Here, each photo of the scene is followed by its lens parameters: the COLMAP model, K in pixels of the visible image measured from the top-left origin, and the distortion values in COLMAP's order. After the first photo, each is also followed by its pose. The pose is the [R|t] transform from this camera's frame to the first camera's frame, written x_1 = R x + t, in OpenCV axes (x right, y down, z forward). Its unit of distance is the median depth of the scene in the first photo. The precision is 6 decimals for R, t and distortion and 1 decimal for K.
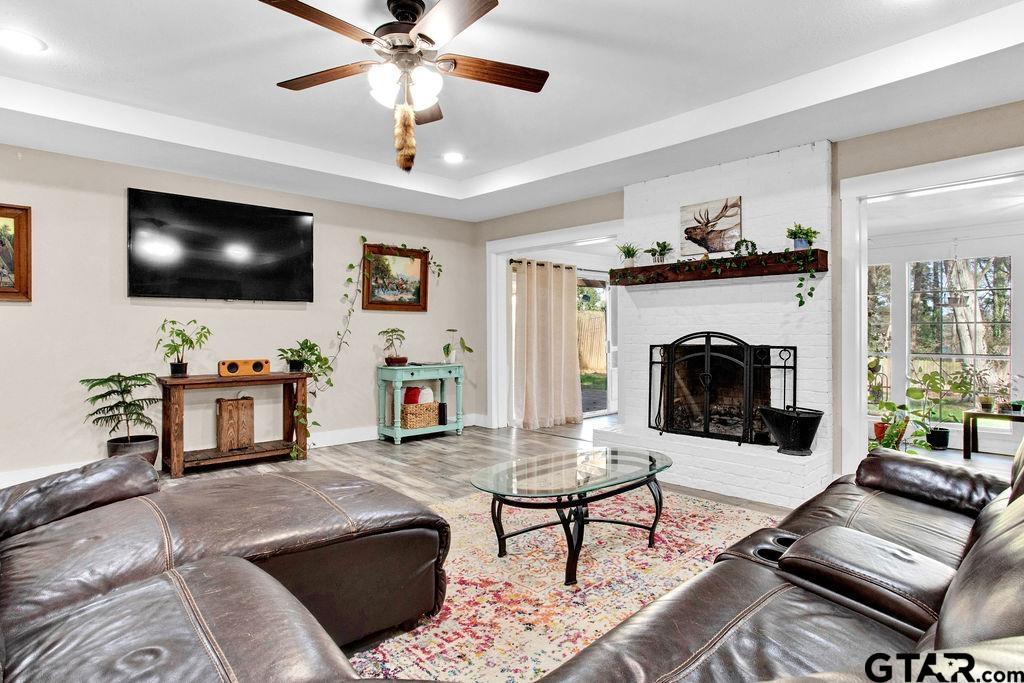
lens RADIAL K [[563.5, 0, 523.0], [0, 563.5, 332.6], [0, 0, 1]] dist [-0.033573, 0.017451]
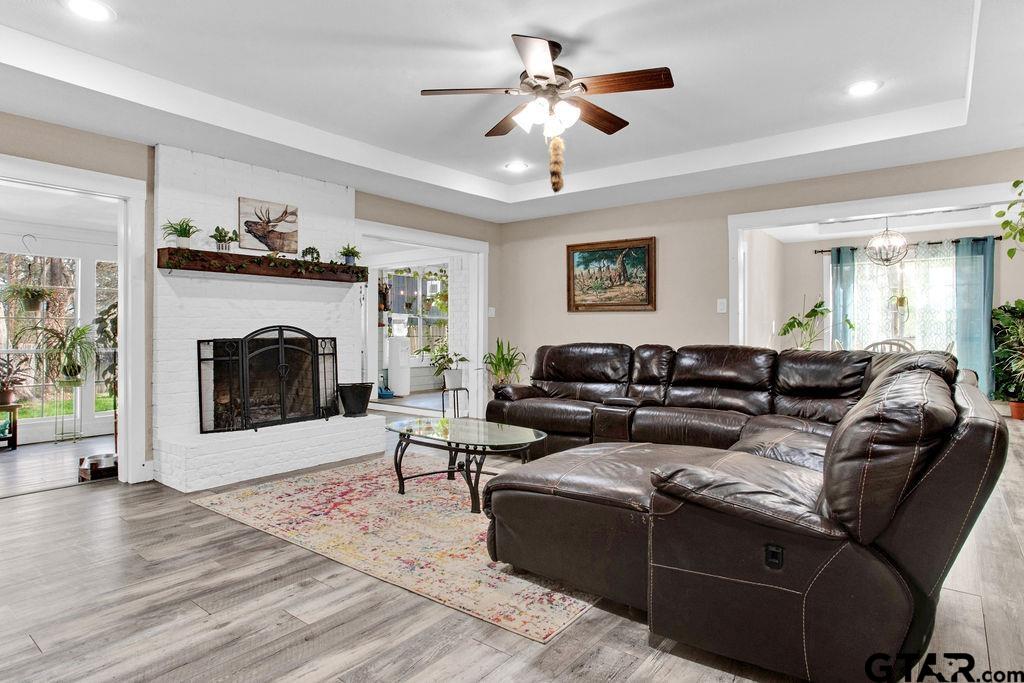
lens RADIAL K [[563.5, 0, 515.2], [0, 563.5, 339.8], [0, 0, 1]] dist [-0.033573, 0.017451]
pose [[-0.149687, -0.018968, 0.988551, -0.729288], [-0.000488, 0.999817, 0.019110, 0.004582], [-0.988733, 0.002379, -0.149669, 0.654449]]
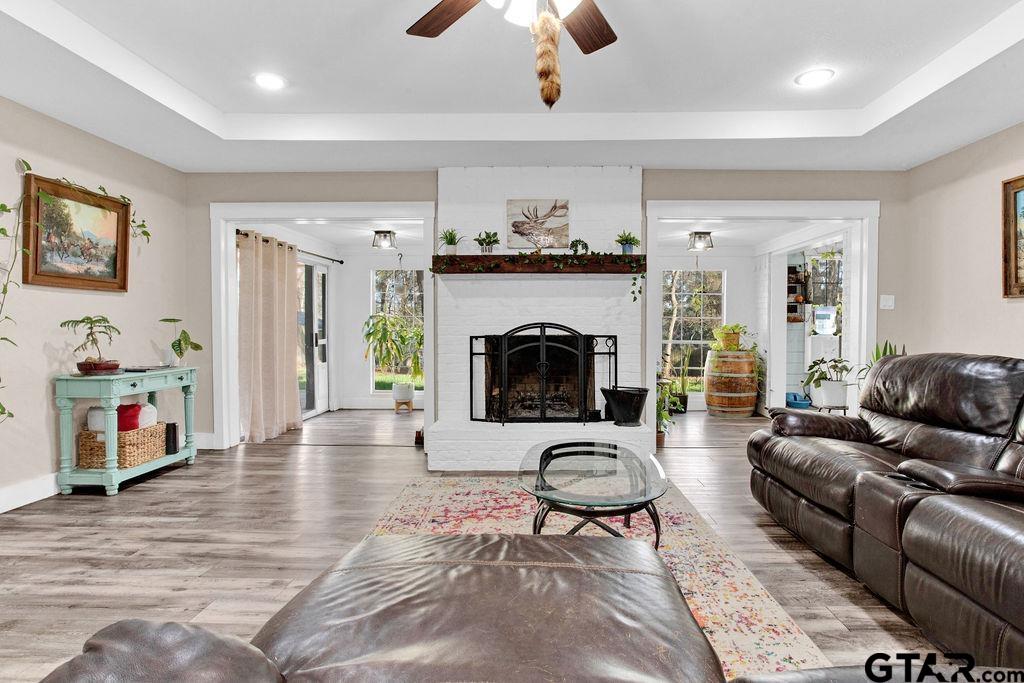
lens RADIAL K [[563.5, 0, 540.6], [0, 563.5, 324.8], [0, 0, 1]] dist [-0.033573, 0.017451]
pose [[0.699584, -0.001006, 0.714550, -0.396001], [-0.001707, 0.999994, 0.003079, -0.000607], [-0.714548, -0.003374, 0.699578, 0.235944]]
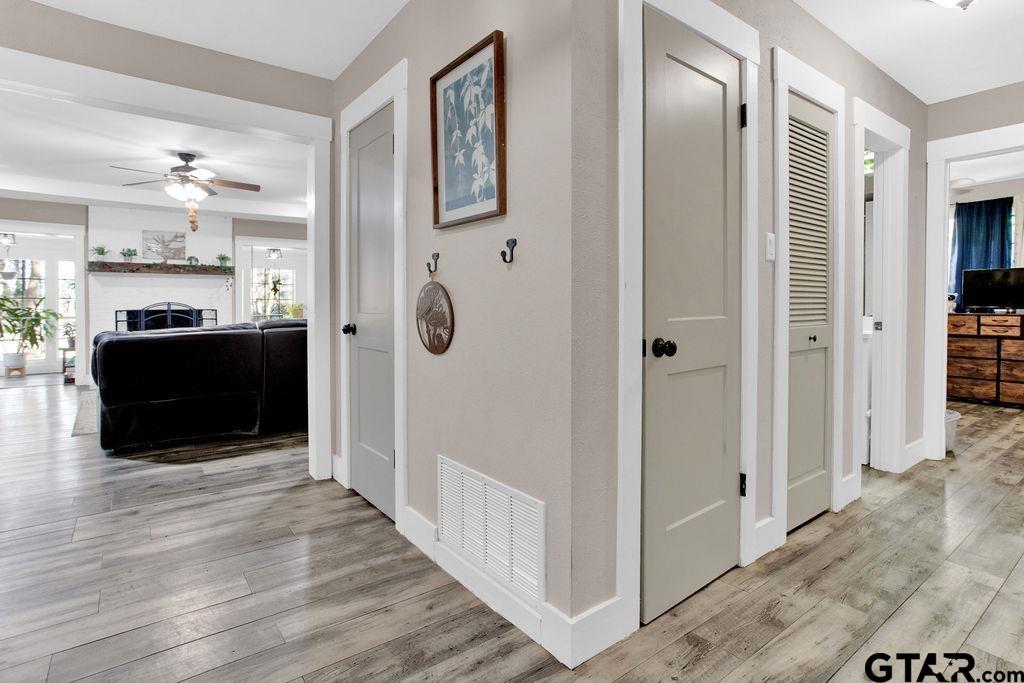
lens RADIAL K [[506.3, 0, 516.8], [0, 506.3, 309.2], [0, 0, 1]] dist [-0.021844, 0.011483]
pose [[0.096967, -0.008756, 0.995249, -1.114907], [0.001788, 0.999961, 0.008623, 0.008330], [-0.995286, 0.000943, 0.096979, -0.286025]]
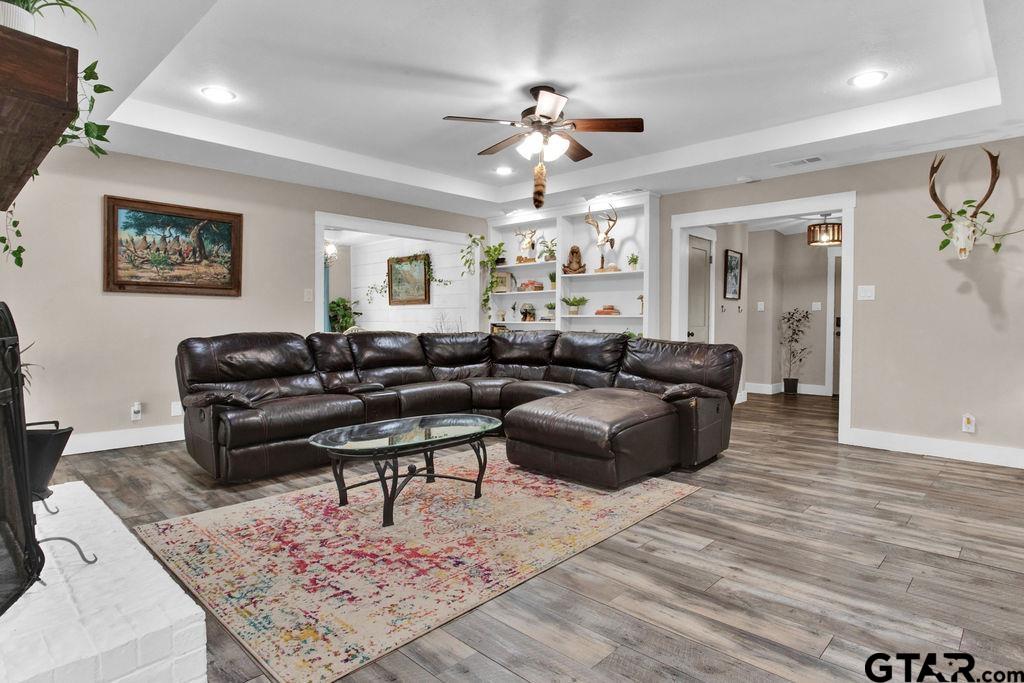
lens RADIAL K [[563.5, 0, 521.9], [0, 563.5, 335.7], [0, 0, 1]] dist [-0.033573, 0.017451]
pose [[-0.997834, -0.003482, -0.065691, -0.030272], [-0.005324, 0.999597, 0.027882, 0.008368], [0.065568, 0.028171, -0.997450, 1.318156]]
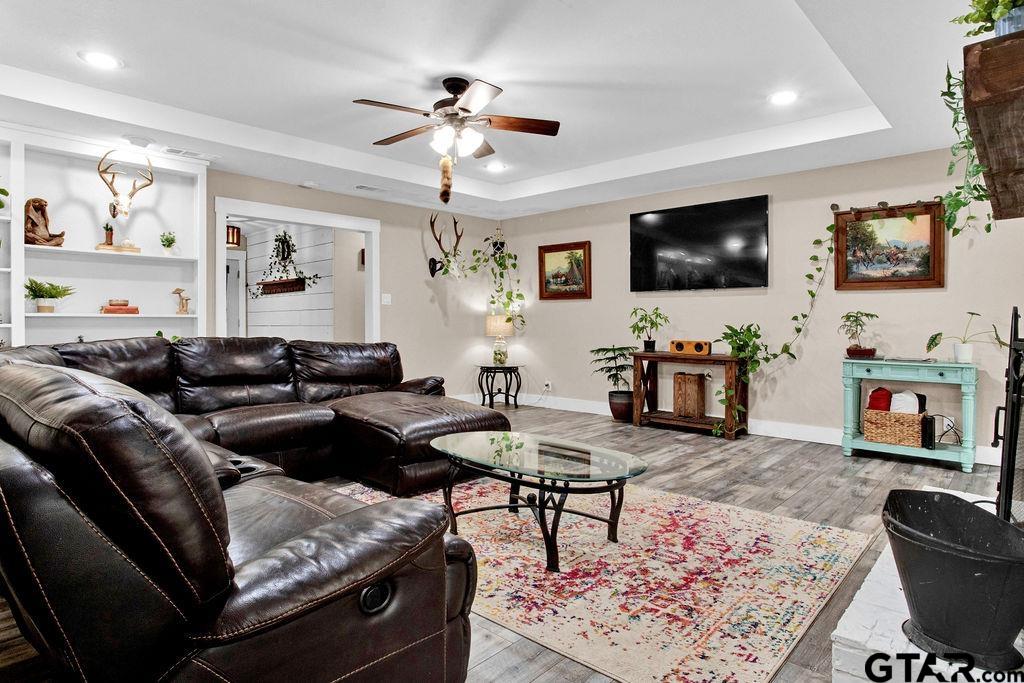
lens RADIAL K [[563.5, 0, 509.8], [0, 563.5, 335.2], [0, 0, 1]] dist [-0.033573, 0.017451]
pose [[0.065189, 0.026359, -0.997525, 0.650131], [0.000459, 0.999650, 0.026445, 0.005700], [0.997873, -0.002182, 0.065155, 0.549158]]
